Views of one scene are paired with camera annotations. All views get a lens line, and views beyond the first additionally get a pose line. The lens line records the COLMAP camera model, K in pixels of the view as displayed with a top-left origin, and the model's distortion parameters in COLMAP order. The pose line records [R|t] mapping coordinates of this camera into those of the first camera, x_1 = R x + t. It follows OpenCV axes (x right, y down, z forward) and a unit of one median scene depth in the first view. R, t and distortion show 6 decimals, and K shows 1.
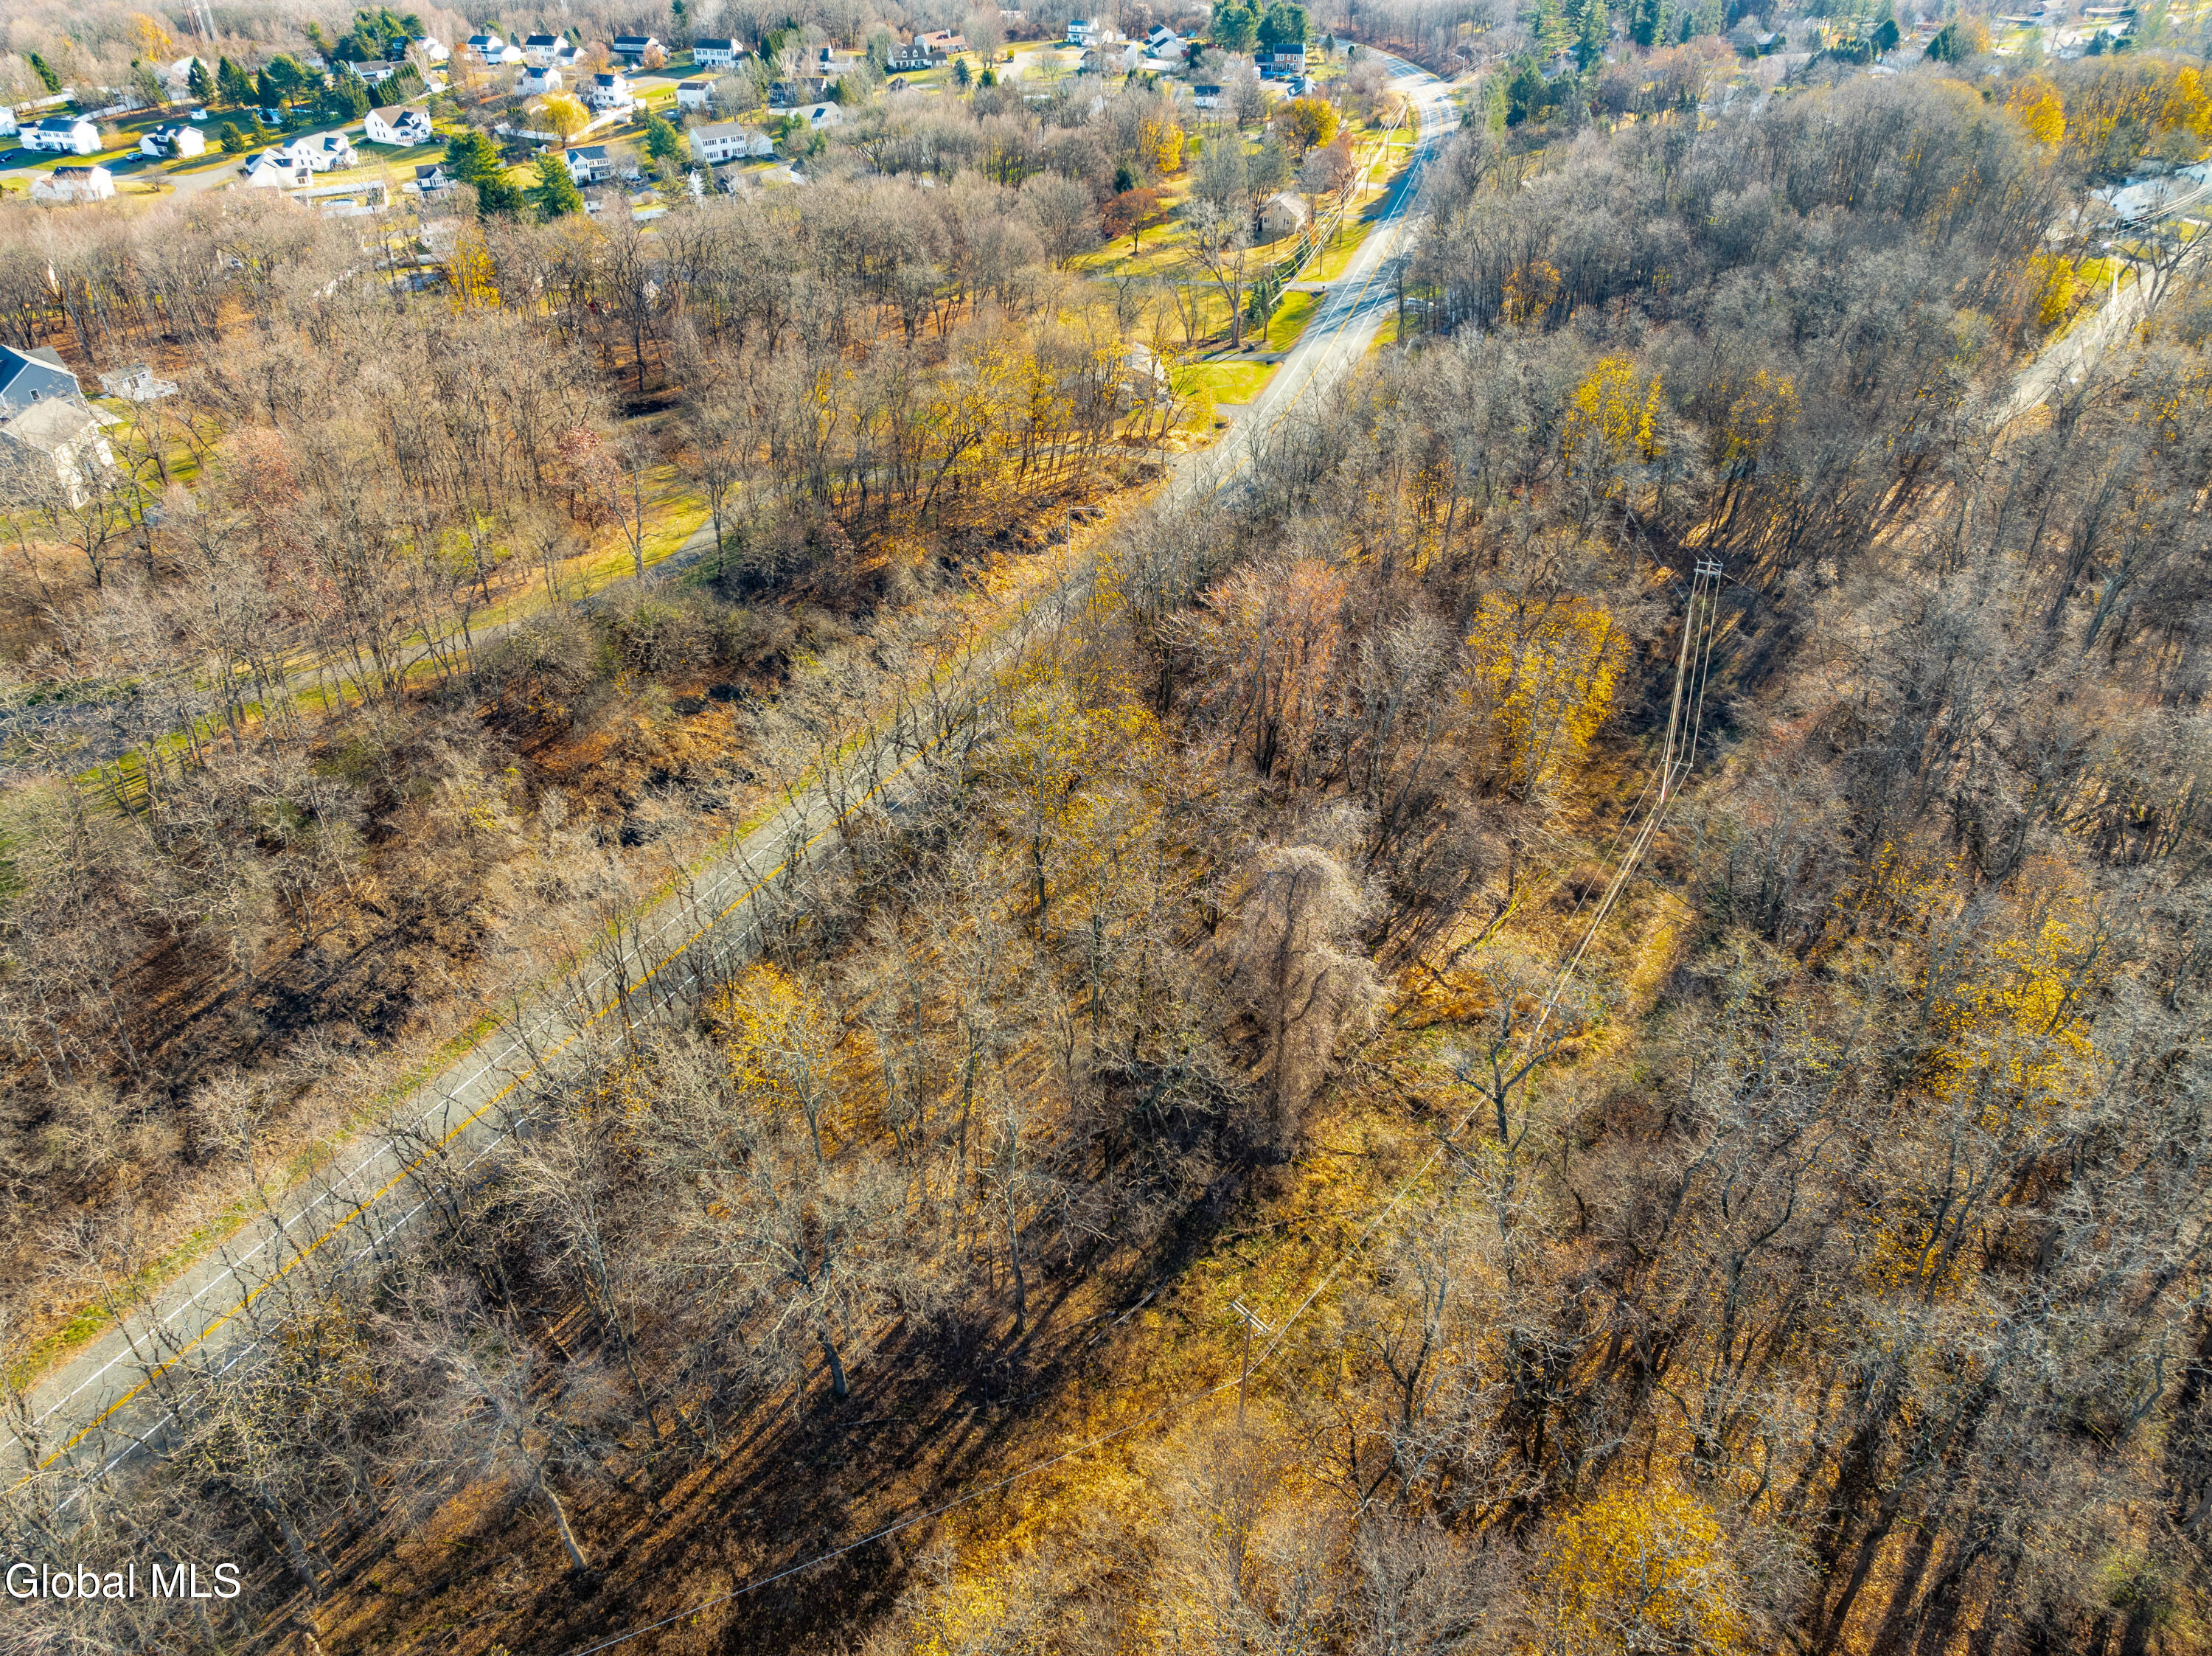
lens RADIAL K [[1546.5, 0, 1106.0], [0, 1546.5, 828.0], [0, 0, 1]] dist [-0.048082, 0.023043]
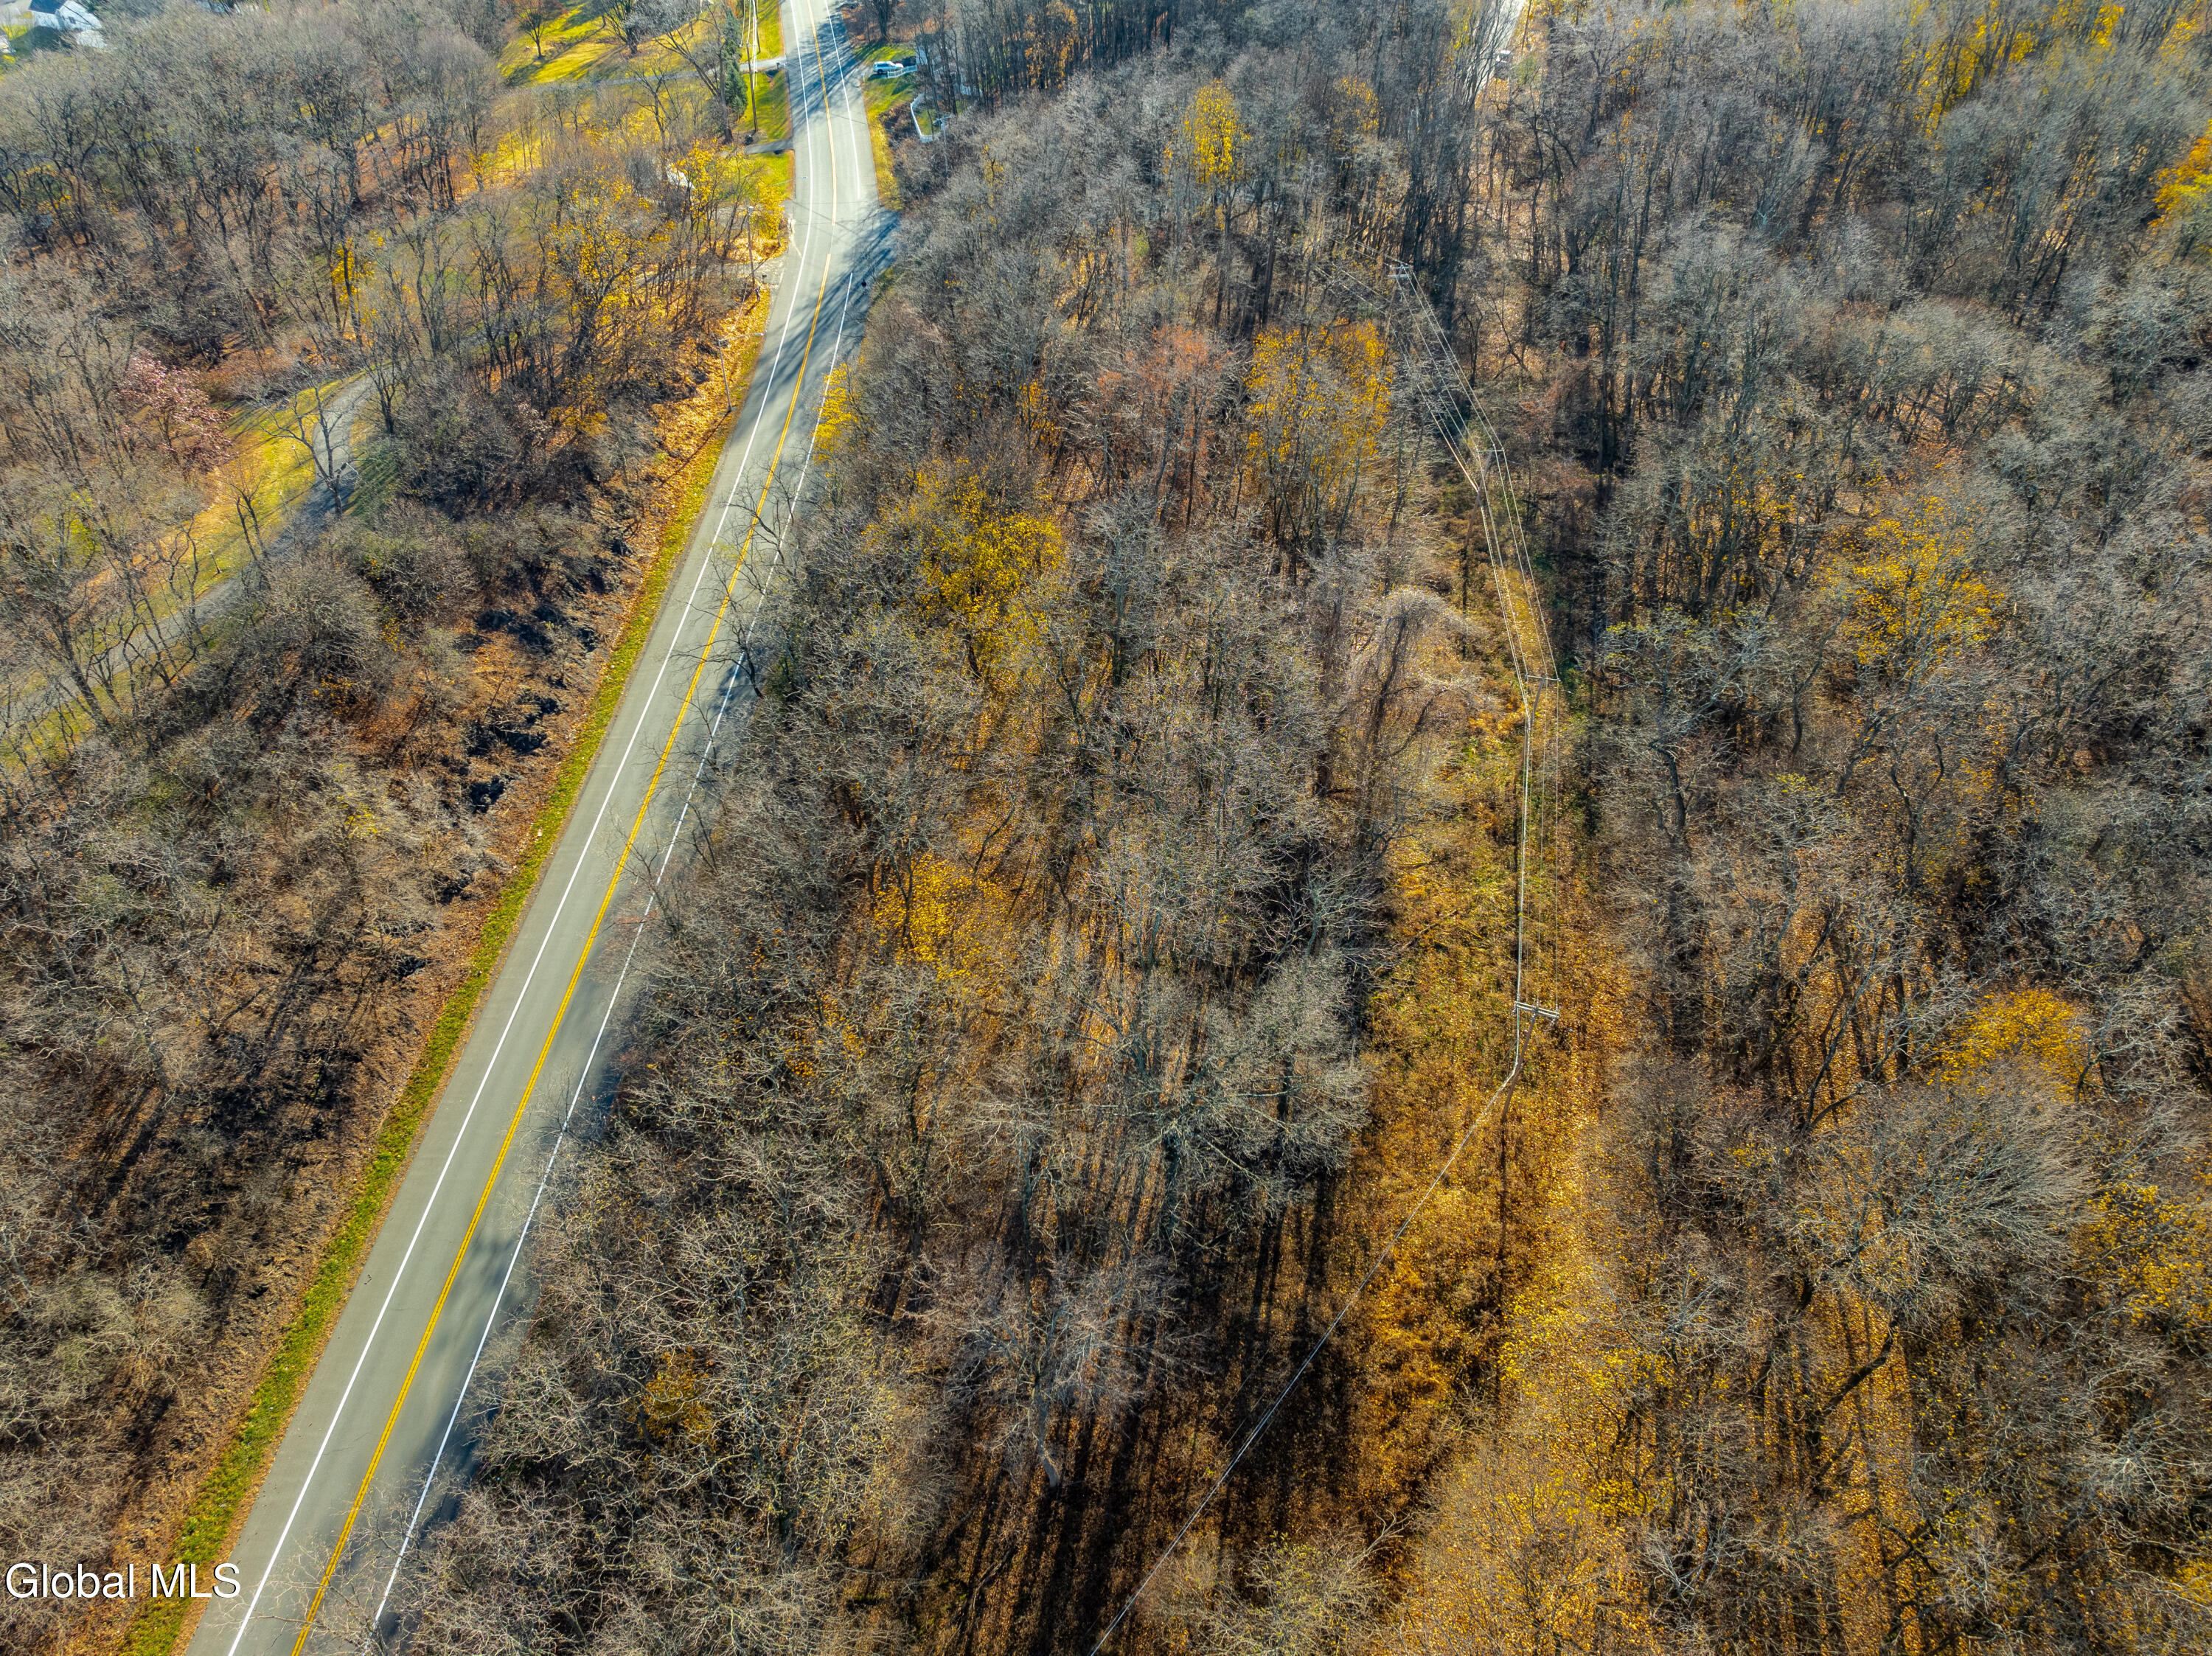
lens RADIAL K [[1546.5, 0, 1106.0], [0, 1546.5, 828.0], [0, 0, 1]] dist [-0.048082, 0.023043]
pose [[0.887409, -0.300633, 0.349463, -0.307871], [0.251864, 0.951129, 0.178659, -0.048078], [-0.386095, -0.070527, 0.919759, 0.063902]]
